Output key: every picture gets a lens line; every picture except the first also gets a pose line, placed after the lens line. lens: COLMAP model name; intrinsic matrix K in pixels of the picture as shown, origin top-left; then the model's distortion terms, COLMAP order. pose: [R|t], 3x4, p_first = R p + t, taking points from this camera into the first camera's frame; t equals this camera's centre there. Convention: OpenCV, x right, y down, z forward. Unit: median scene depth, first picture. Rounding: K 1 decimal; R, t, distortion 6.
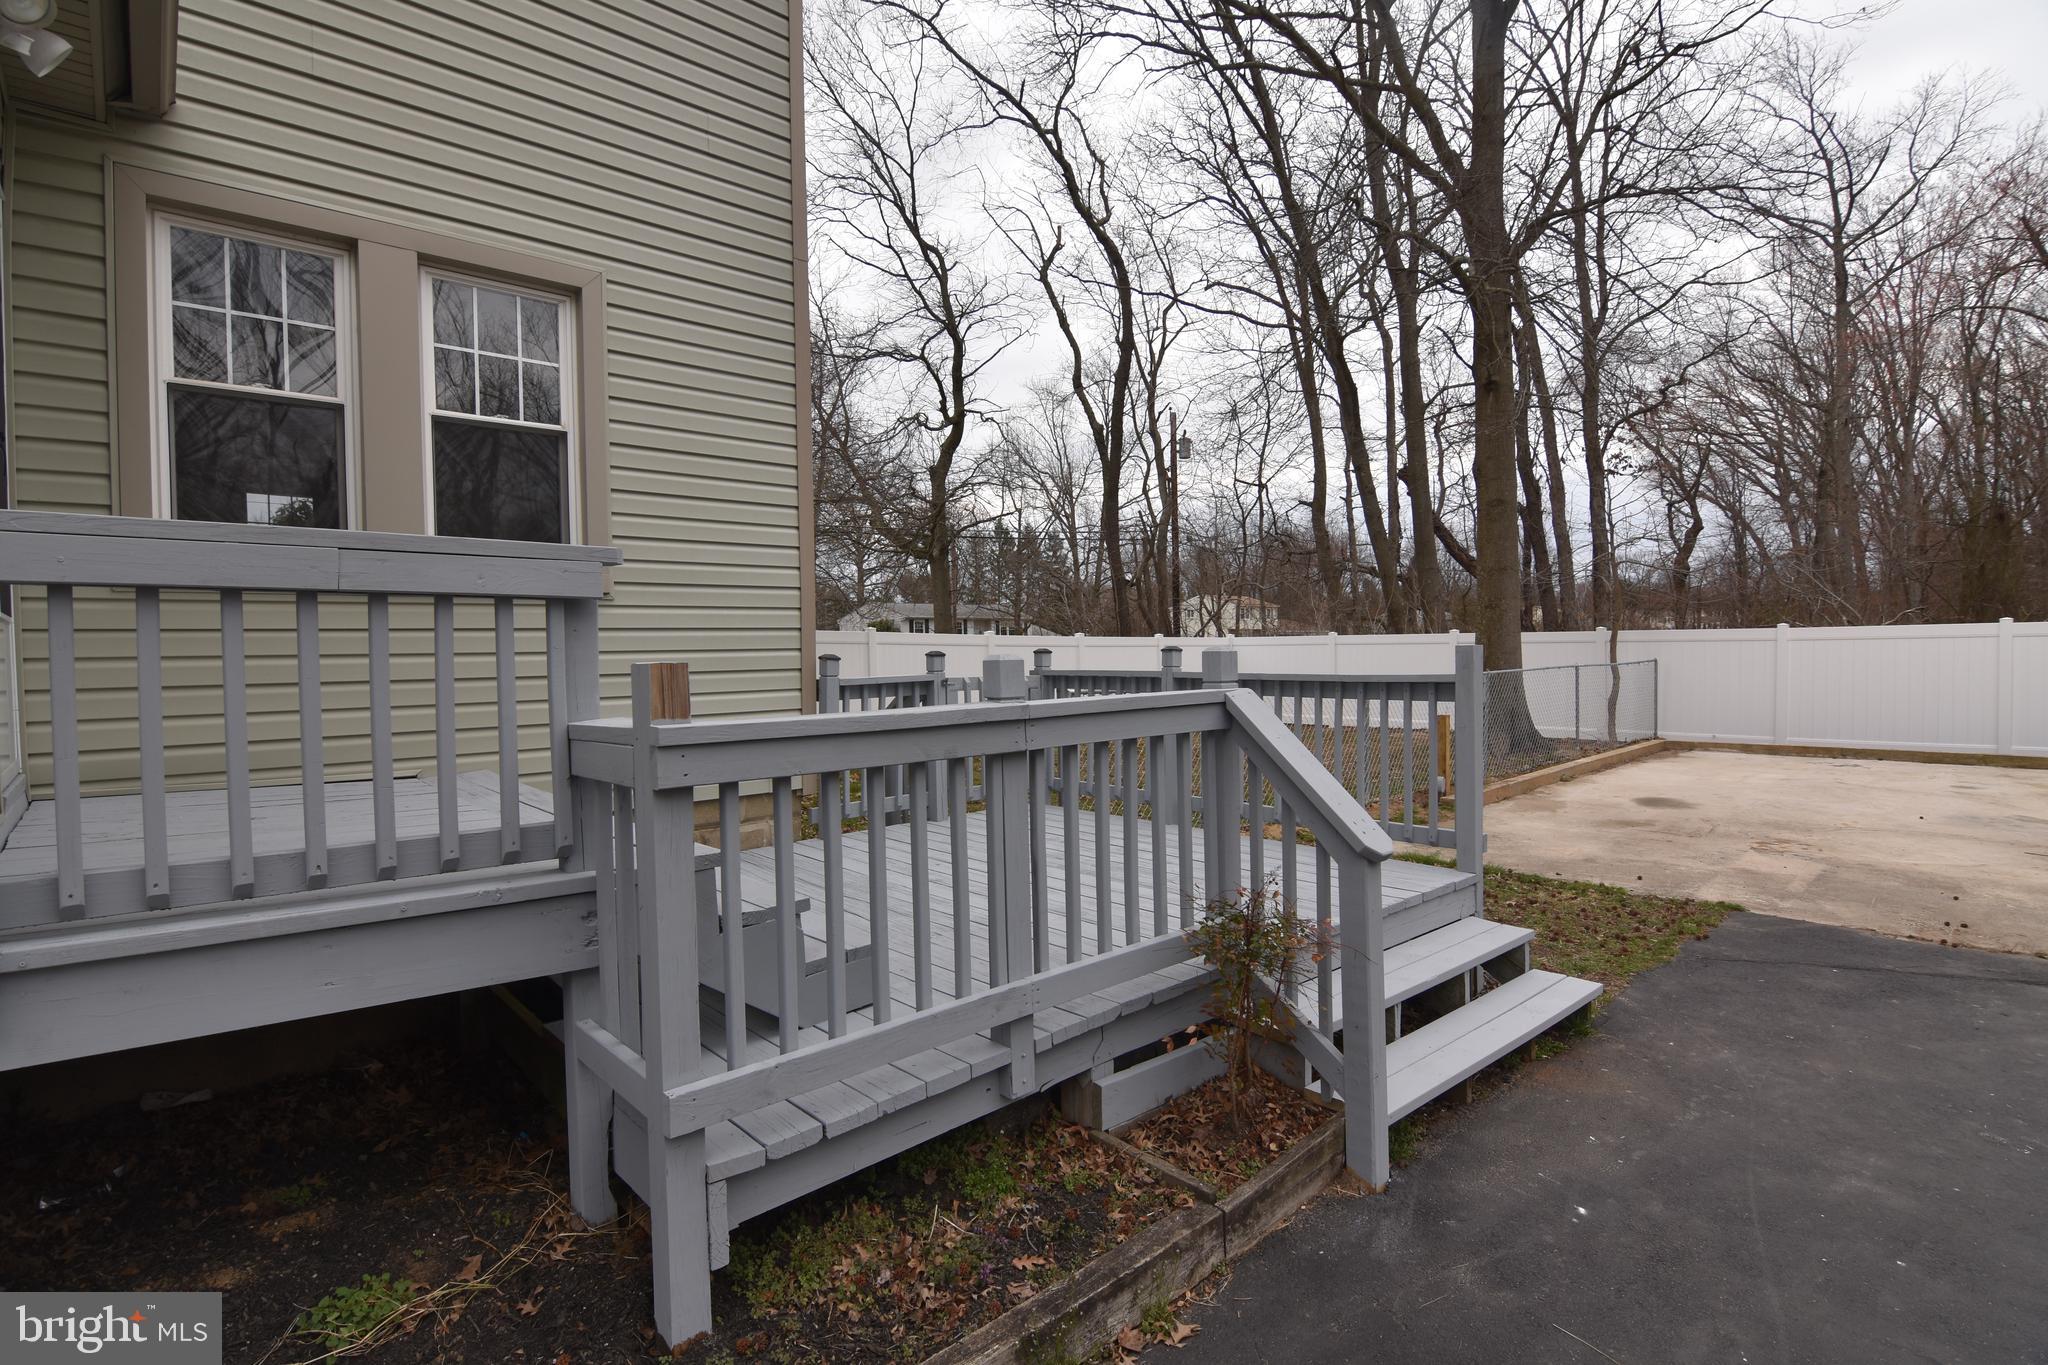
lens RADIAL K [[994.0, 0, 1024.2], [0, 994.0, 678.6], [0, 0, 1]] dist [-0.002847, -0.000268]
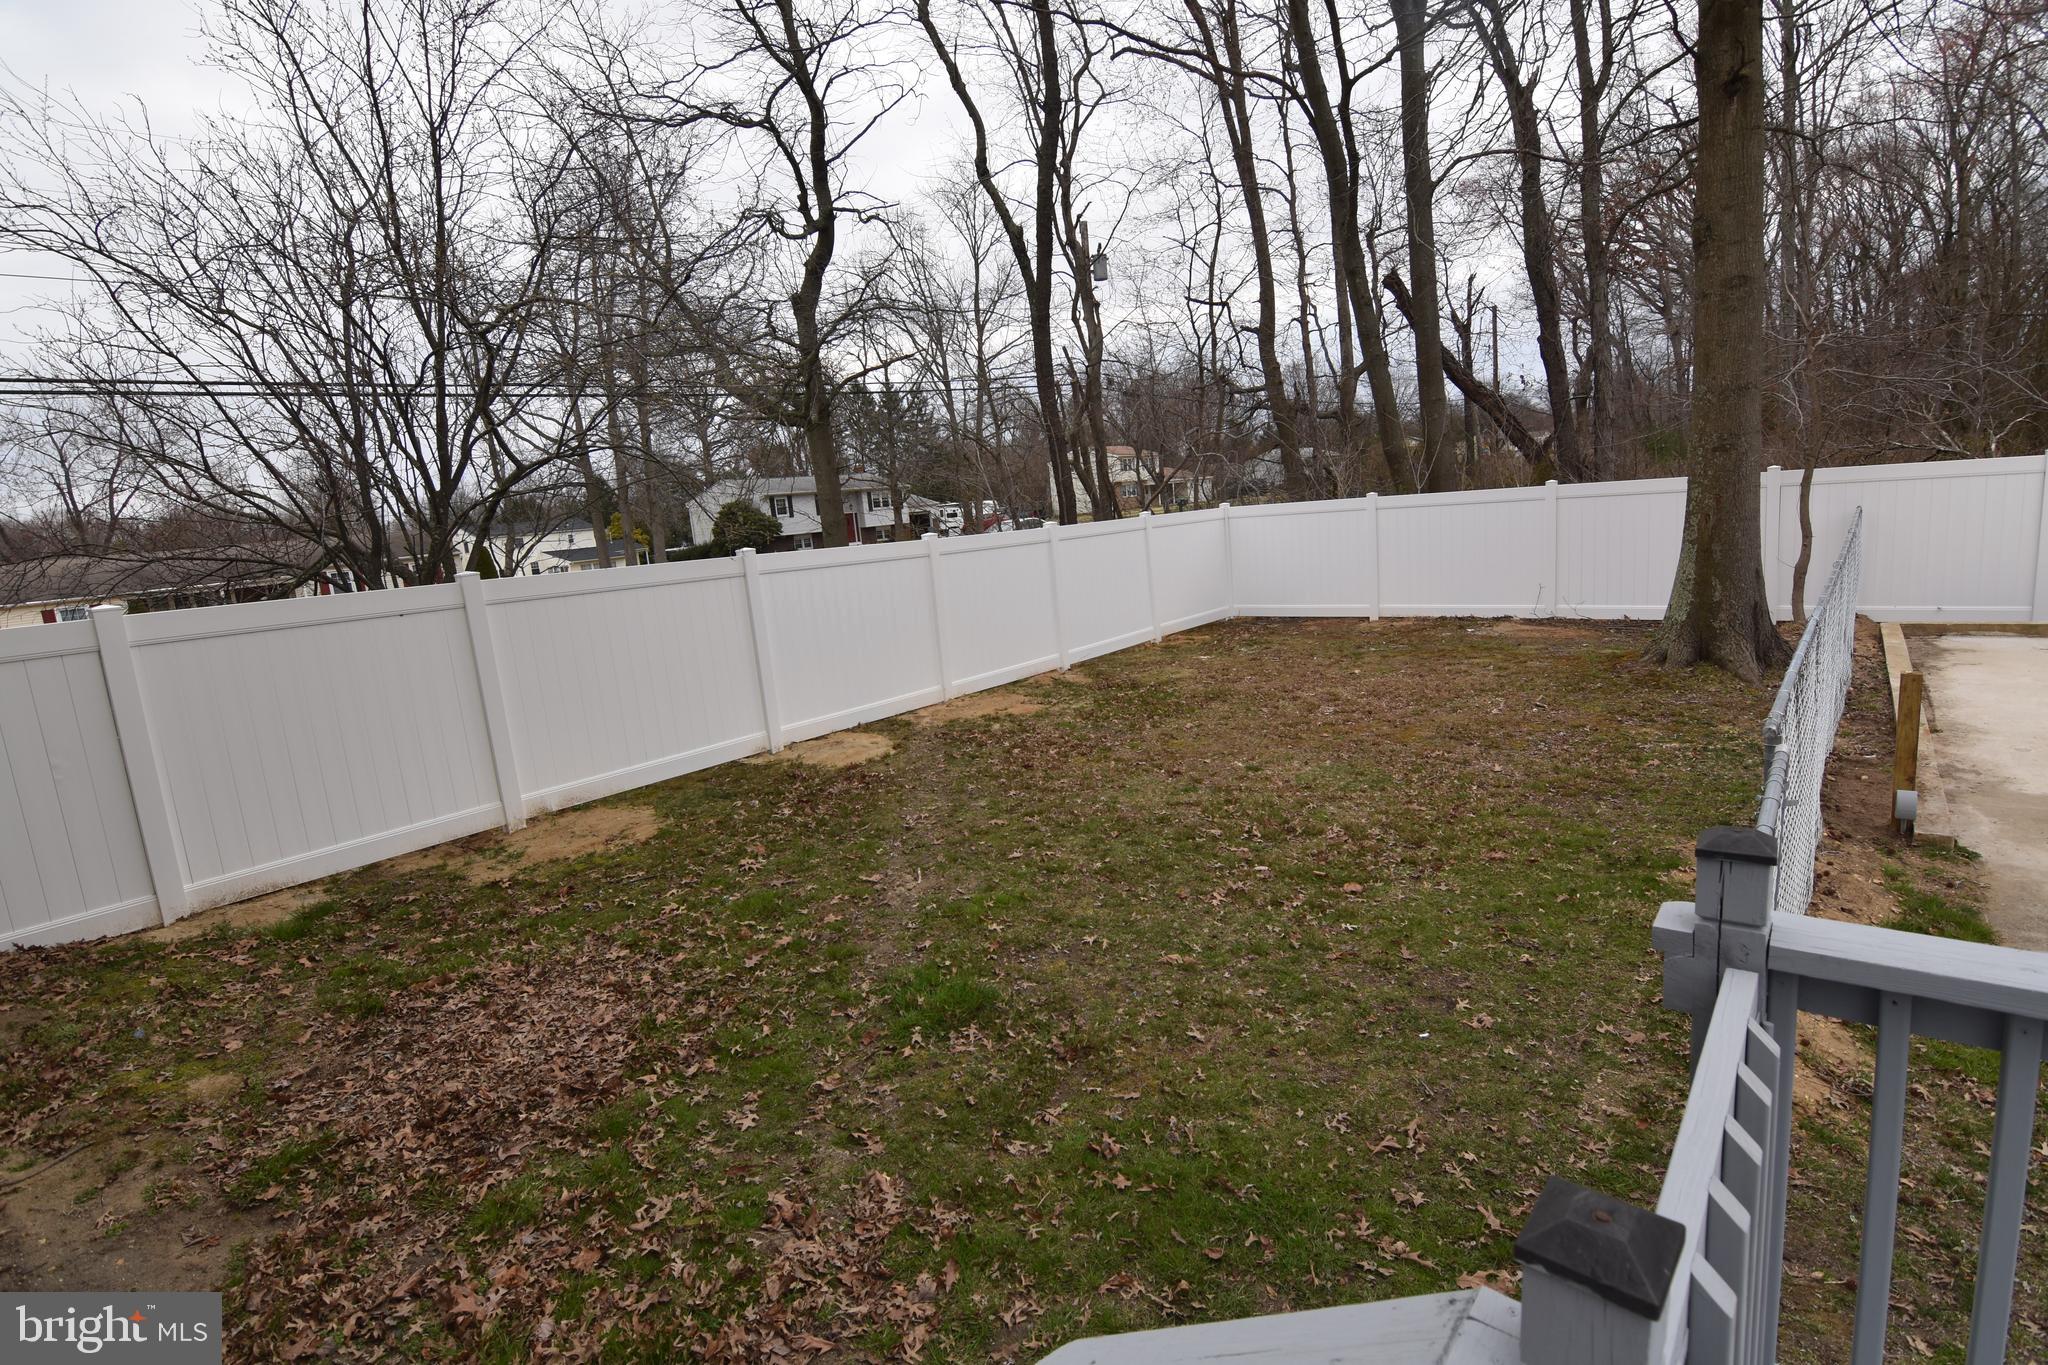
lens RADIAL K [[994.0, 0, 1020.0], [0, 994.0, 677.1], [0, 0, 1]] dist [-0.002847, -0.000268]
pose [[0.988720, -0.090837, 0.119088, -0.042956], [0.073770, 0.987311, 0.140624, -0.029050], [-0.130351, -0.130252, 0.982875, 0.238505]]
